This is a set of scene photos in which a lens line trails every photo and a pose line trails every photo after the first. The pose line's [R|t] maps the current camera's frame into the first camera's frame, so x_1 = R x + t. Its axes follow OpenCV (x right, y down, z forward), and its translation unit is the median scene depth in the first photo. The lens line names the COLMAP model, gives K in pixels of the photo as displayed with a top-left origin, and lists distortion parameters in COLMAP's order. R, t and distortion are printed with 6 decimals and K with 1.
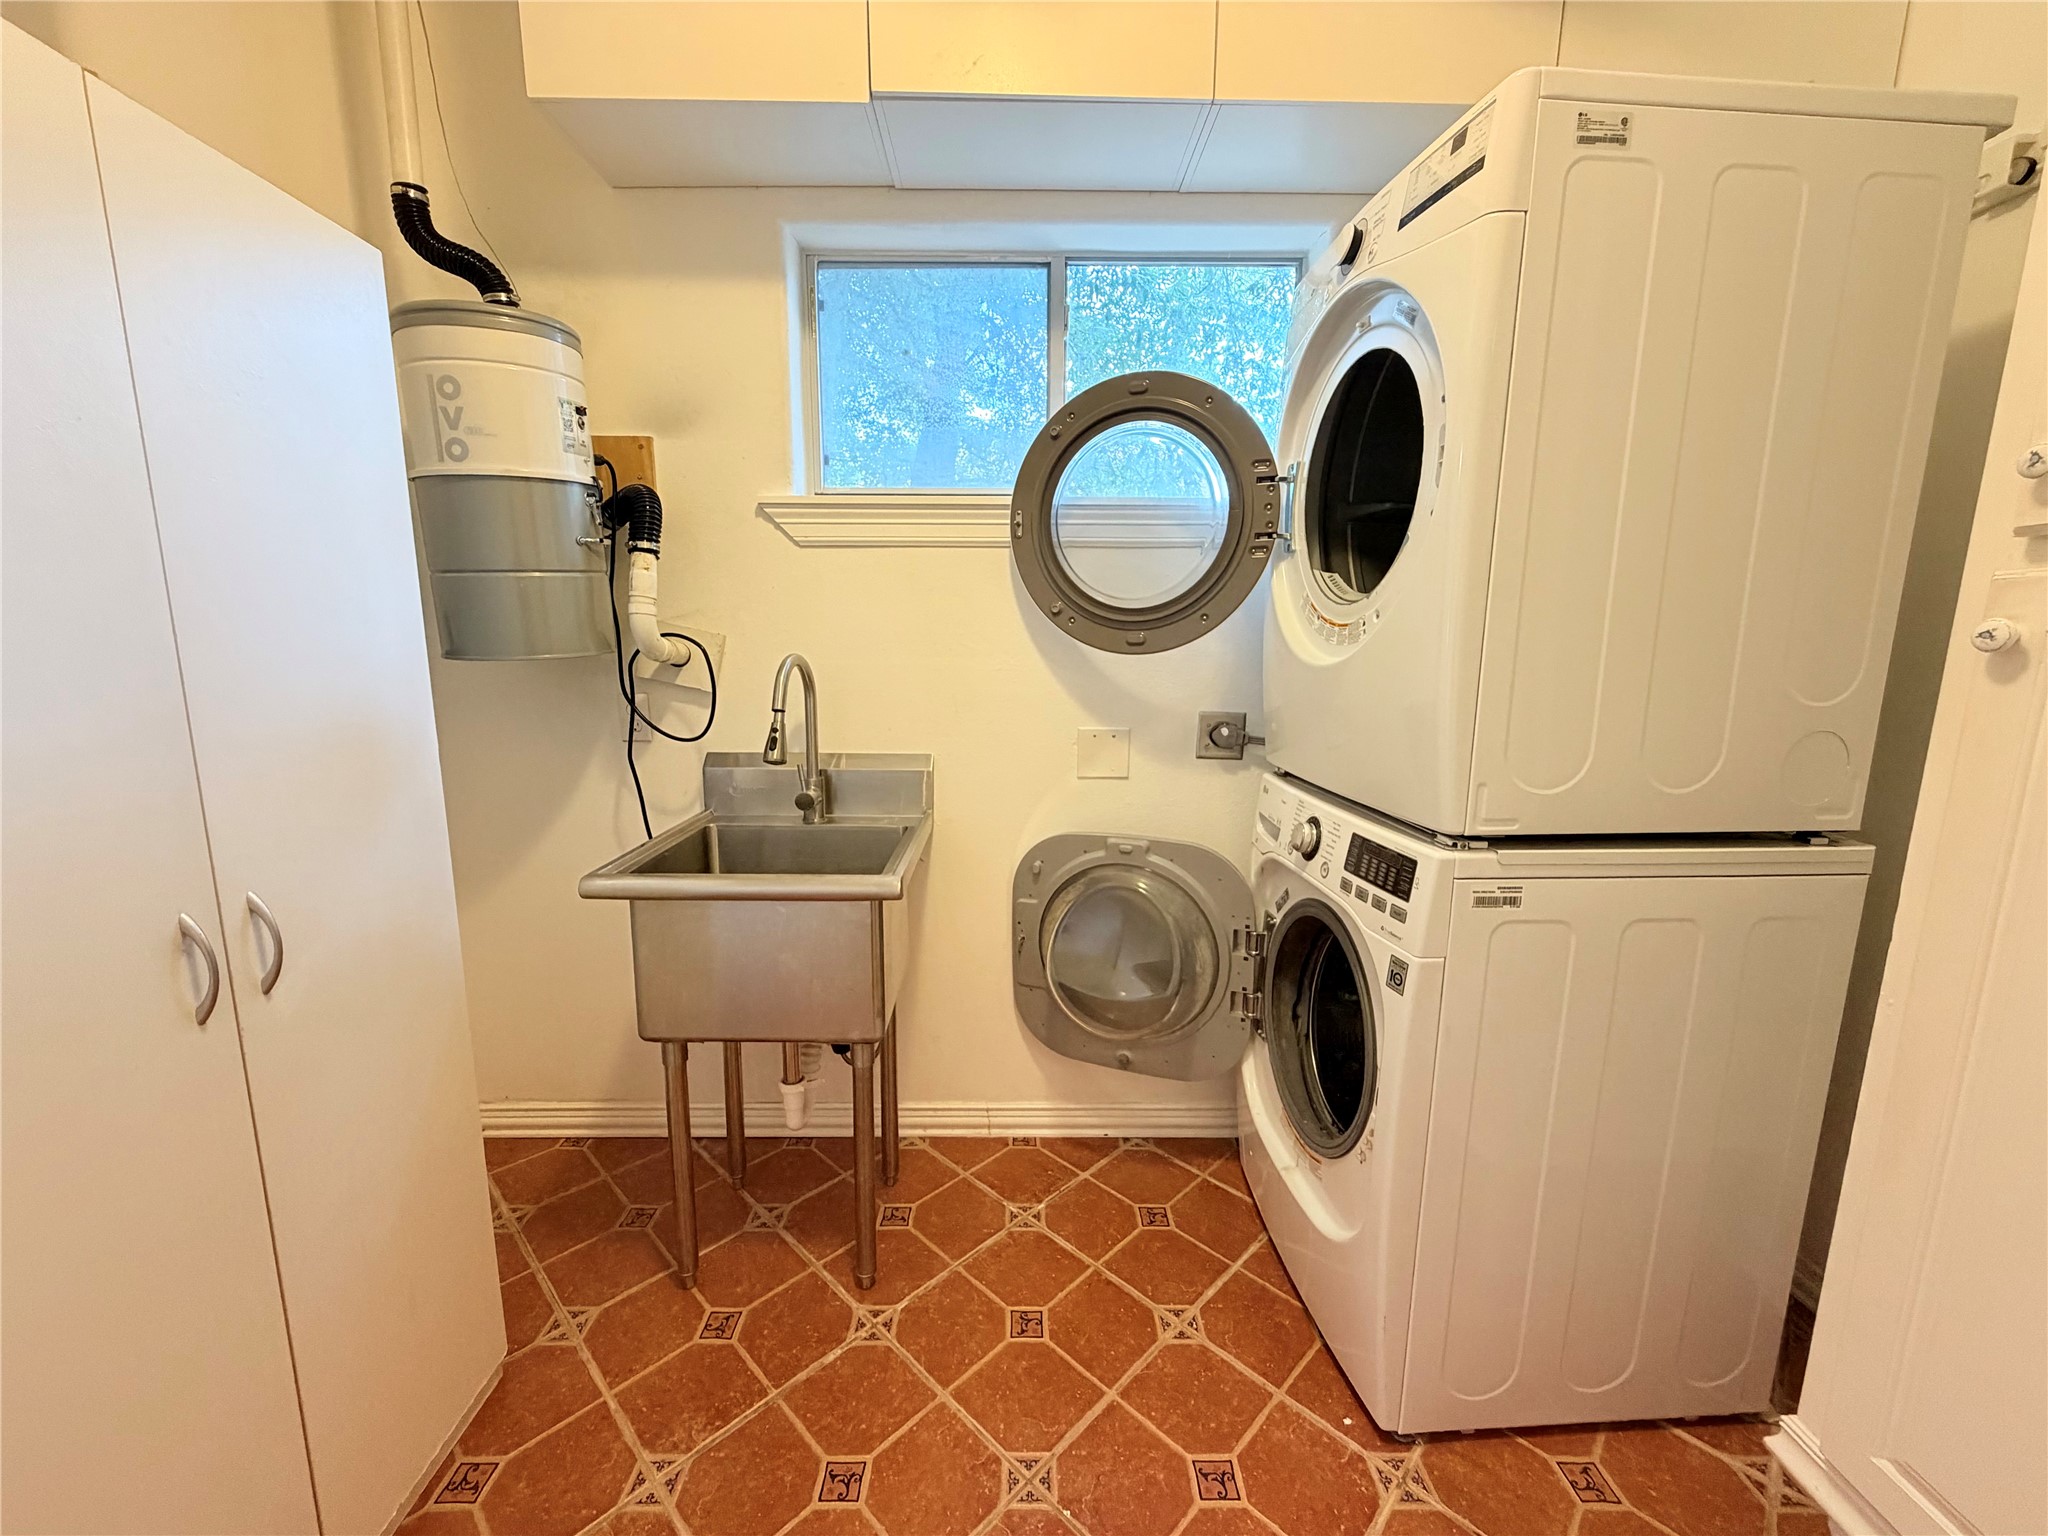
lens RADIAL K [[817.8, 0, 1020.6], [0, 817.8, 770.1], [0, 0, 1]] dist [-0.000143, -0.000148]
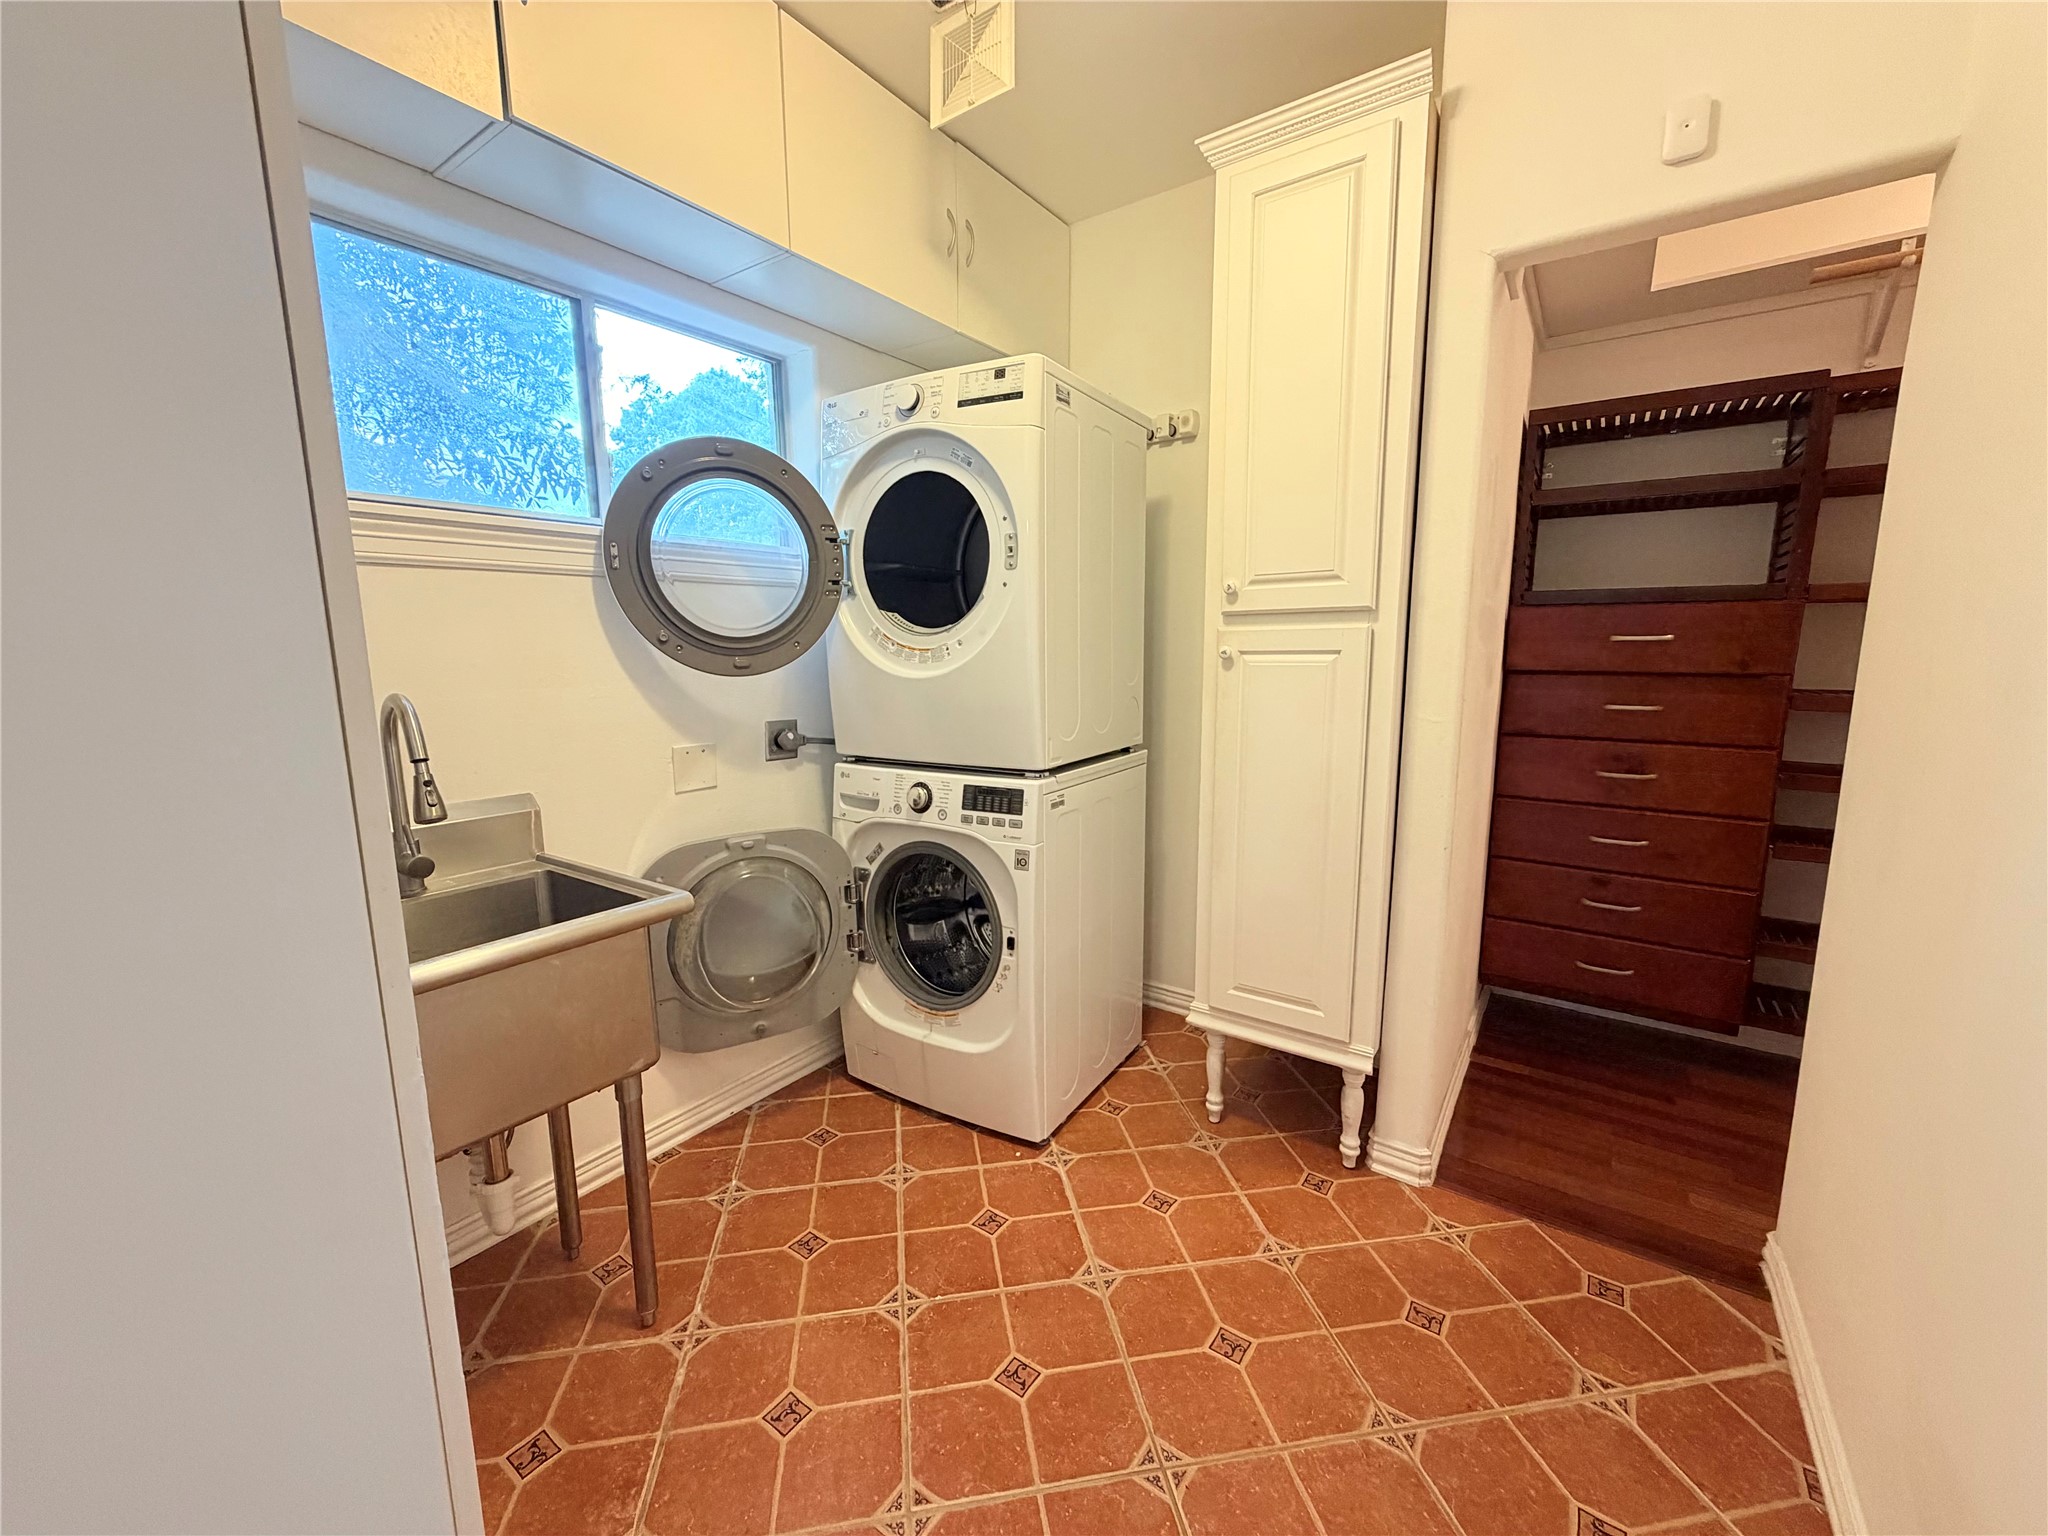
lens RADIAL K [[817.8, 0, 1020.3], [0, 817.8, 771.1], [0, 0, 1]] dist [-0.000143, -0.000148]
pose [[0.584309, -0.136439, 0.799979, -0.650645], [0.147242, 0.987228, 0.060829, -0.022838], [-0.798062, 0.082248, 0.596936, -0.003205]]
